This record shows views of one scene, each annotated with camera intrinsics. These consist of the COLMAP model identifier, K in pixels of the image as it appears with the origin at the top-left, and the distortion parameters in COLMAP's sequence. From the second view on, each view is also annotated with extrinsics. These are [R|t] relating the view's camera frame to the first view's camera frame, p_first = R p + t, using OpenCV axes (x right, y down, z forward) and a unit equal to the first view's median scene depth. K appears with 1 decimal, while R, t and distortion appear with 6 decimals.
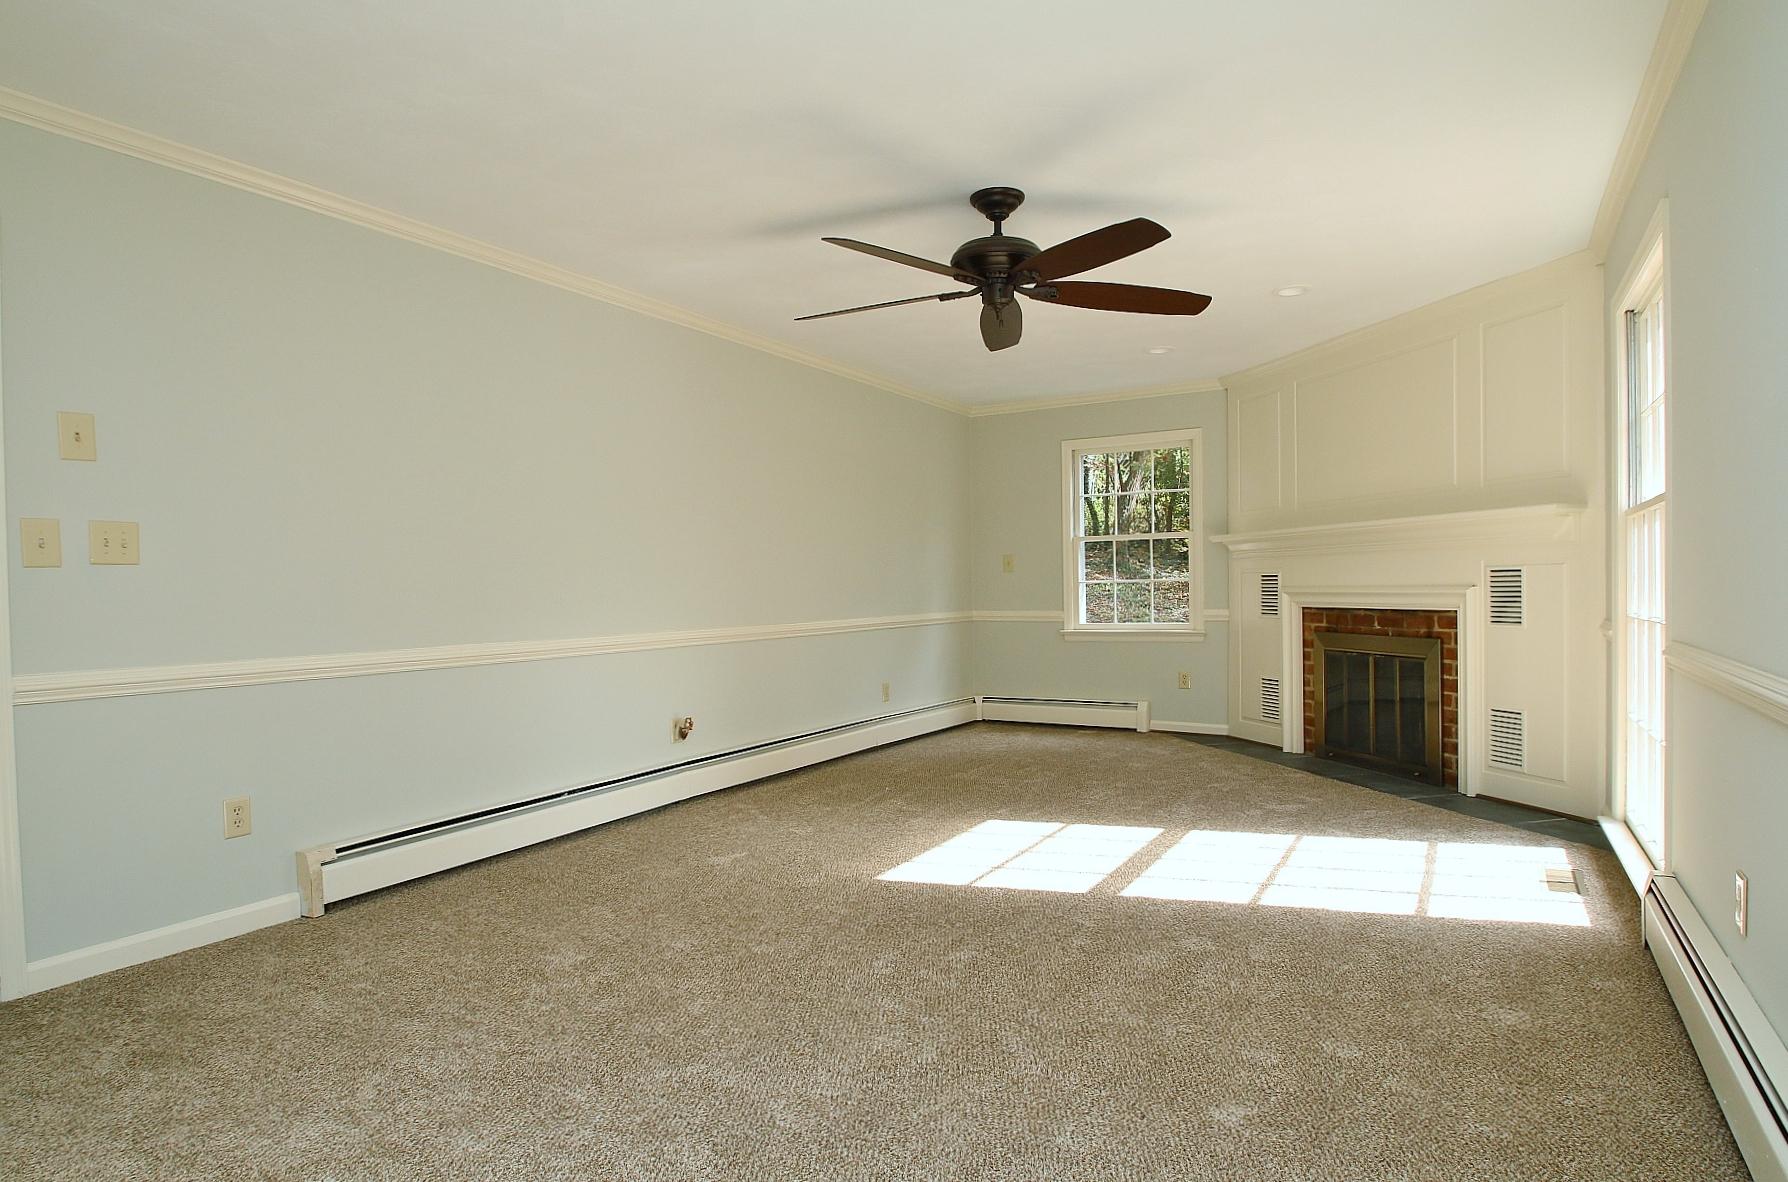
lens RADIAL K [[1007.2, 0, 894.0], [0, 1007.2, 591.0], [0, 0, 1]] dist [-0.028916, 0.001896]
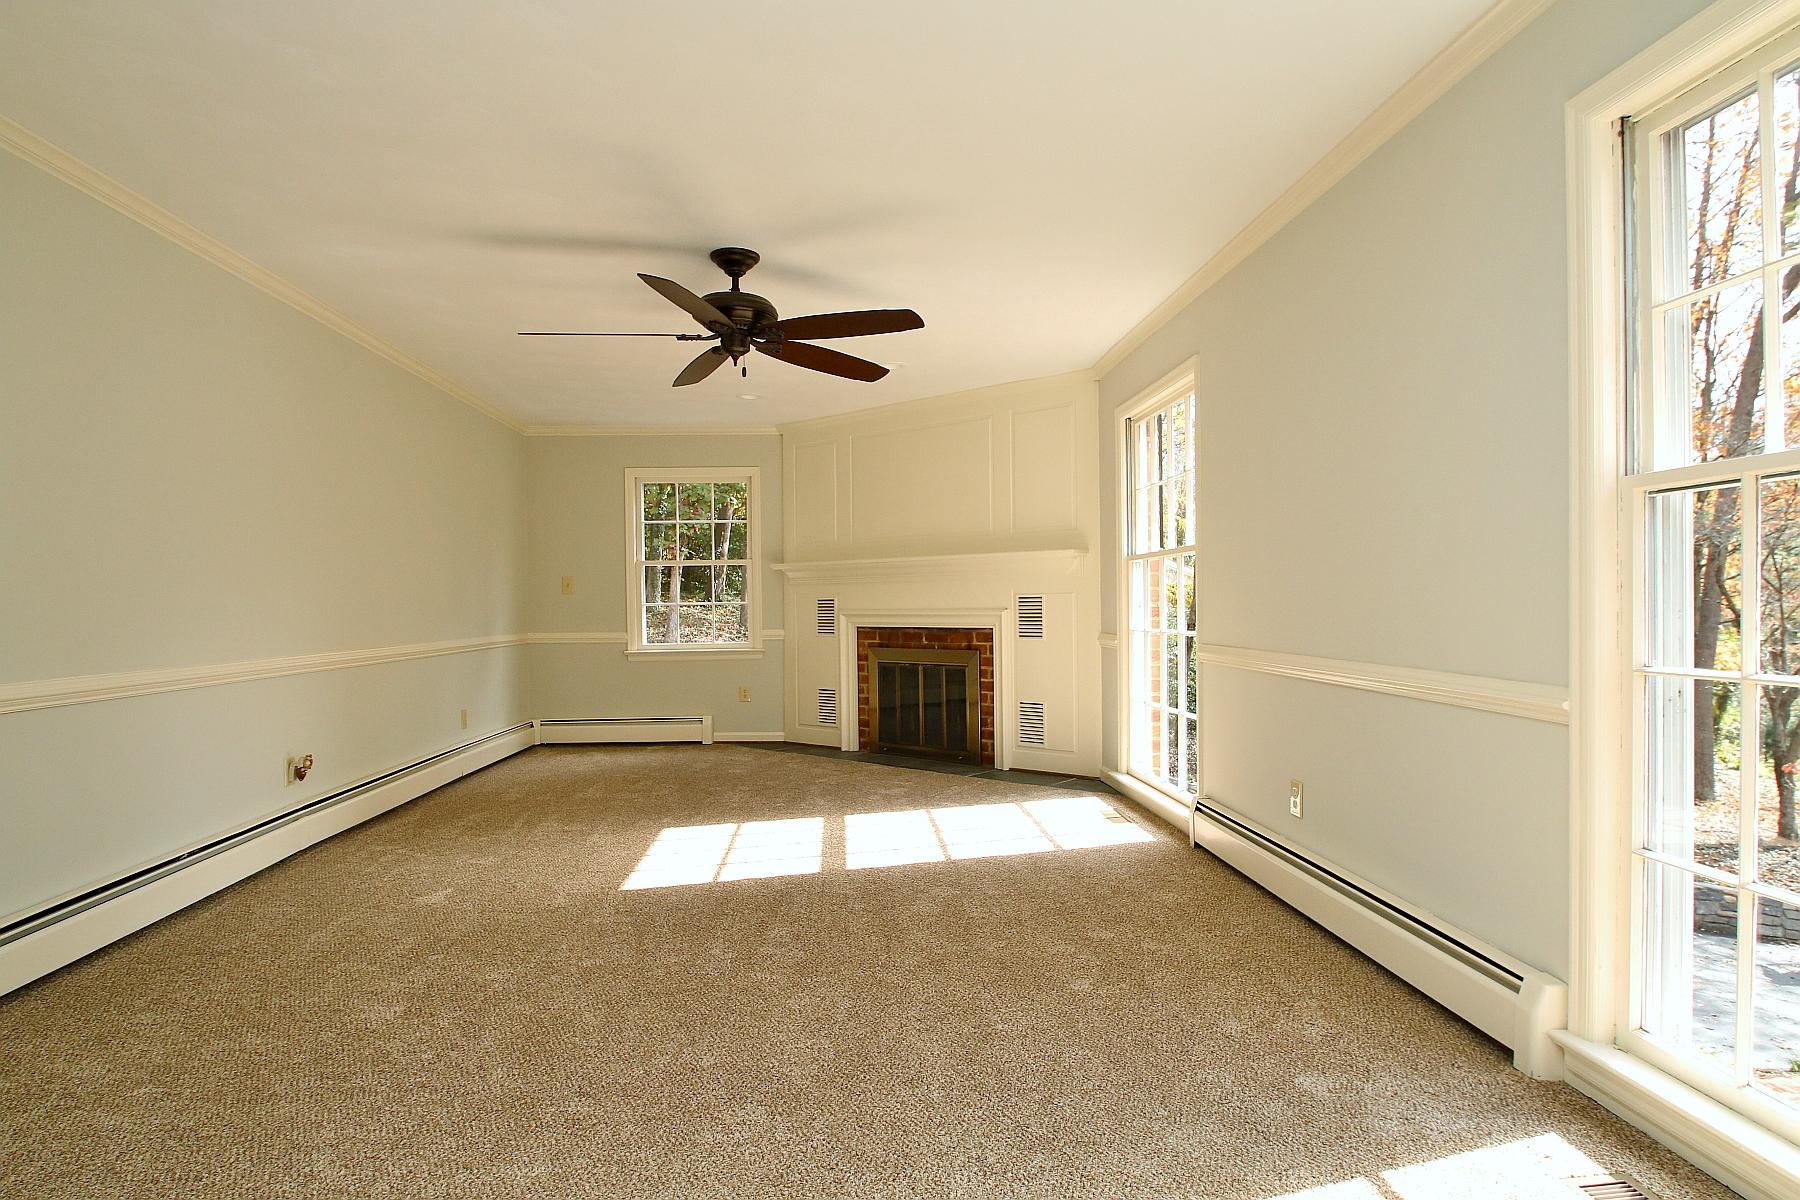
lens RADIAL K [[999.5, 0, 900.0], [0, 999.5, 600.0], [0, 0, 1]] dist [-0.035053, 0.000576]
pose [[0.827128, 0.009631, 0.561931, -0.262051], [-0.000947, 0.999876, -0.015744, 0.003577], [-0.562012, 0.012491, 0.827034, -0.005465]]
